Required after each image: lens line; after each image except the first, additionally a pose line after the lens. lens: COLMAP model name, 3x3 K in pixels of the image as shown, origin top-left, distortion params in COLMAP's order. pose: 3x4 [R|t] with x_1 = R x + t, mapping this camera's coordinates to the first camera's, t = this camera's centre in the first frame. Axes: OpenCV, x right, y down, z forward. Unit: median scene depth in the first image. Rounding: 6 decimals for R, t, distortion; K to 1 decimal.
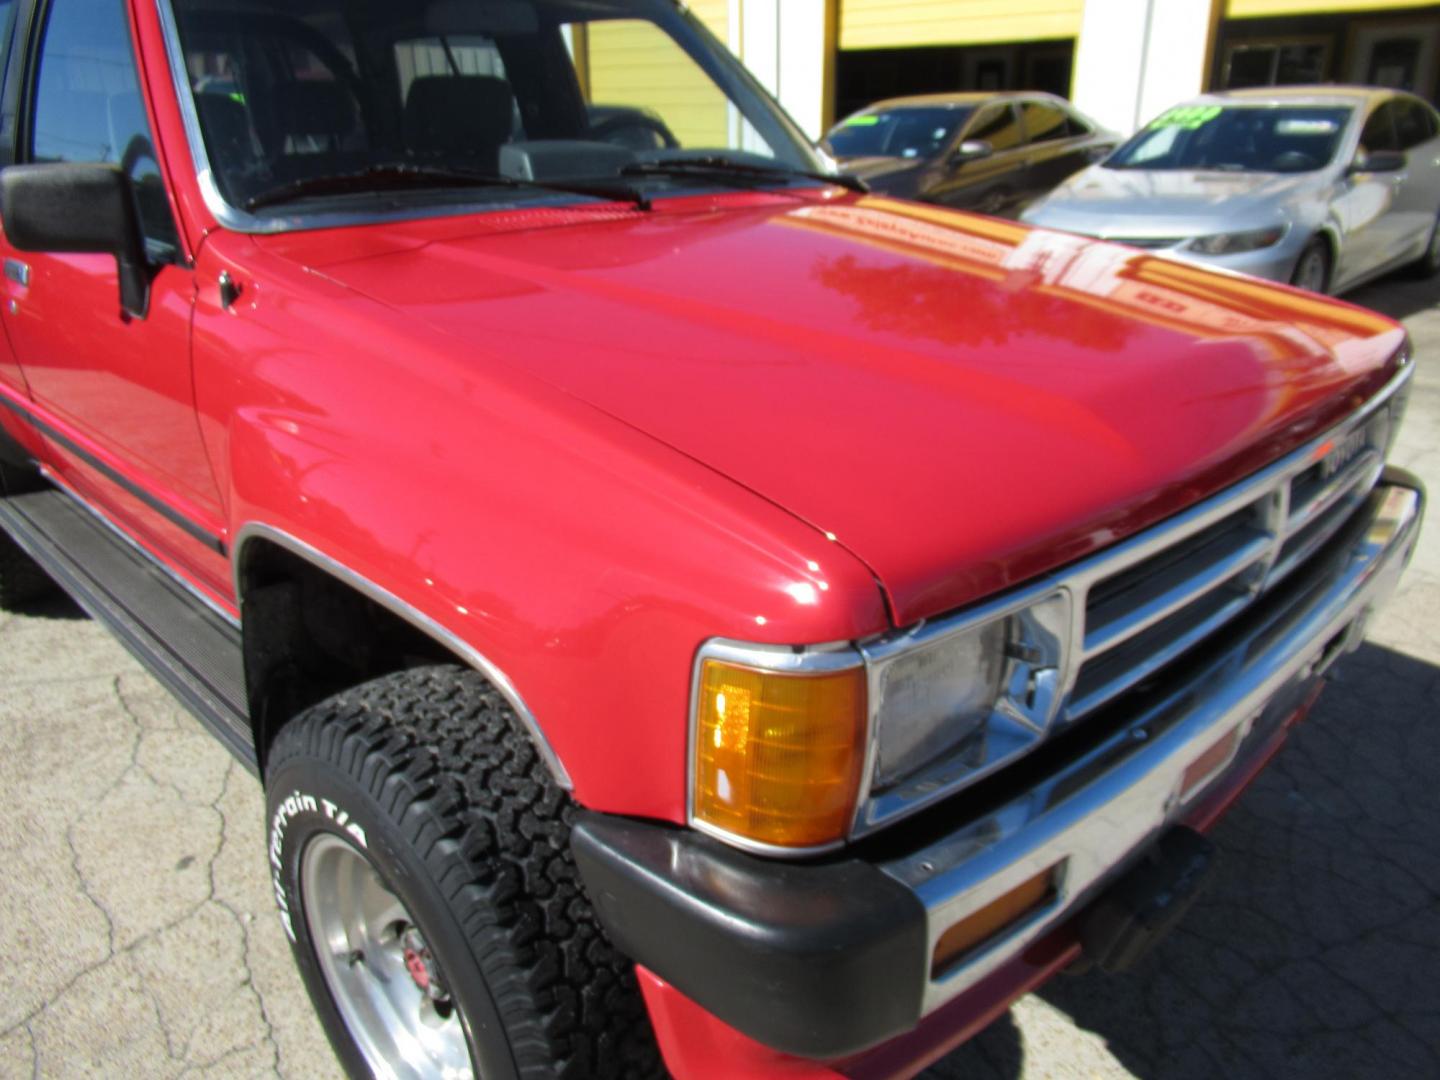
lens RADIAL K [[1073.5, 0, 712.7], [0, 1073.5, 539.3], [0, 0, 1]] dist [-0.001638, 0.000530]
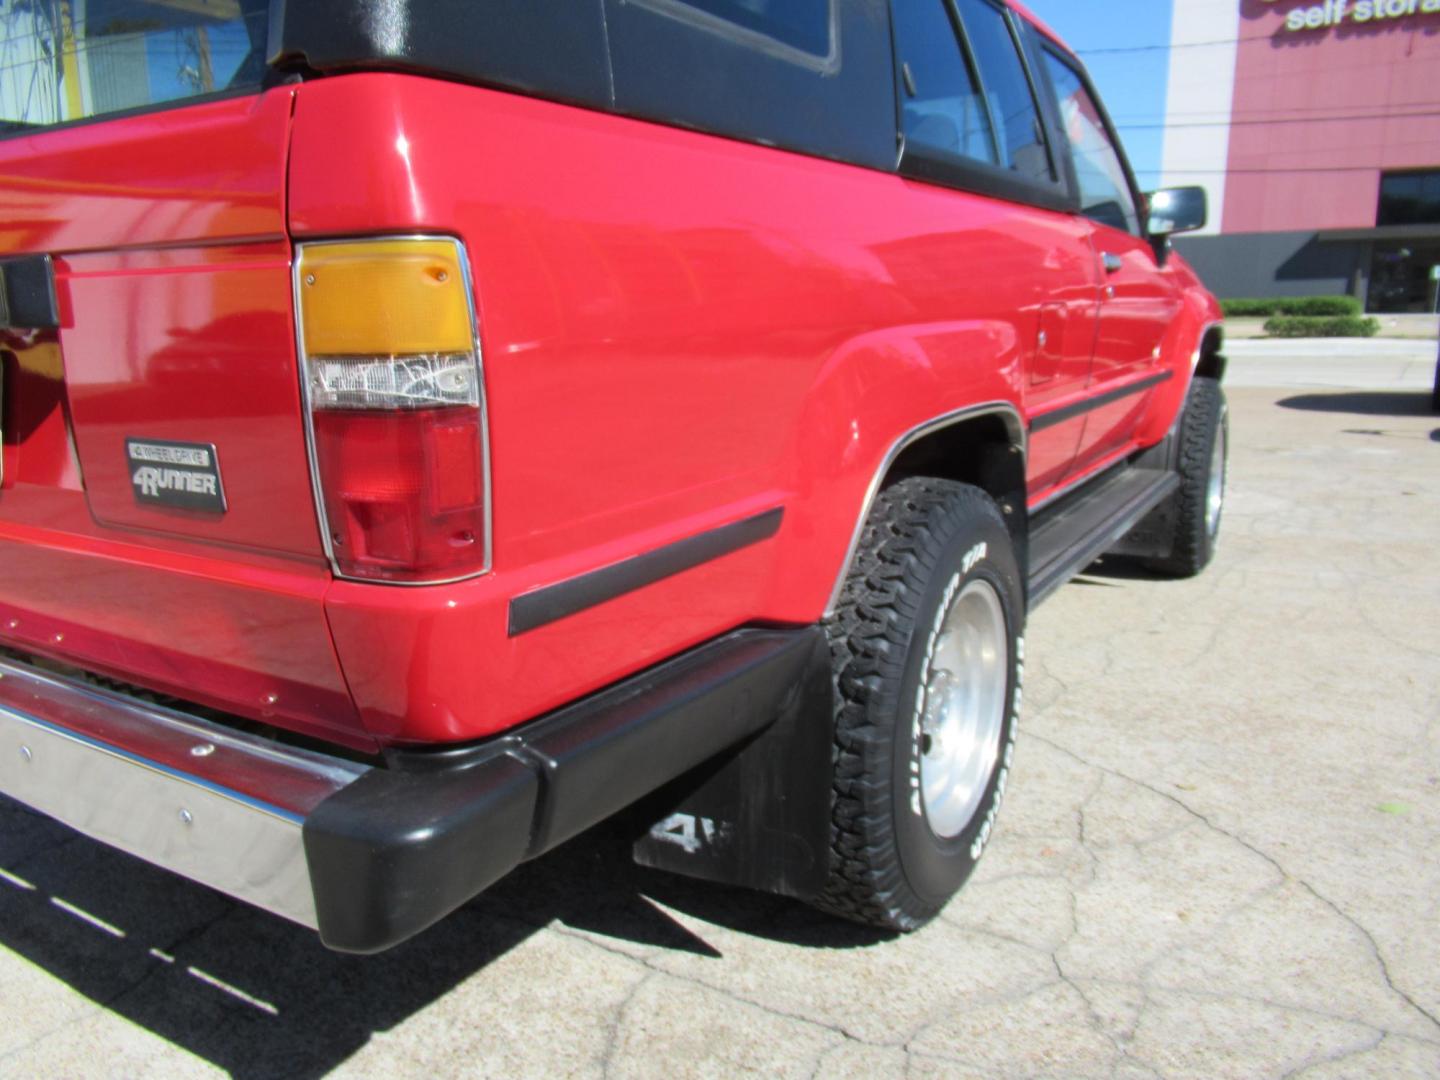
lens RADIAL K [[1071.6, 0, 745.5], [0, 1071.6, 542.0], [0, 0, 1]] dist [-0.001083, 0.004573]
pose [[-0.255617, -0.190650, 0.947793, -2.216495], [0.377472, 0.882867, 0.279393, -0.576915], [-0.890042, 0.429183, -0.153711, 2.131052]]
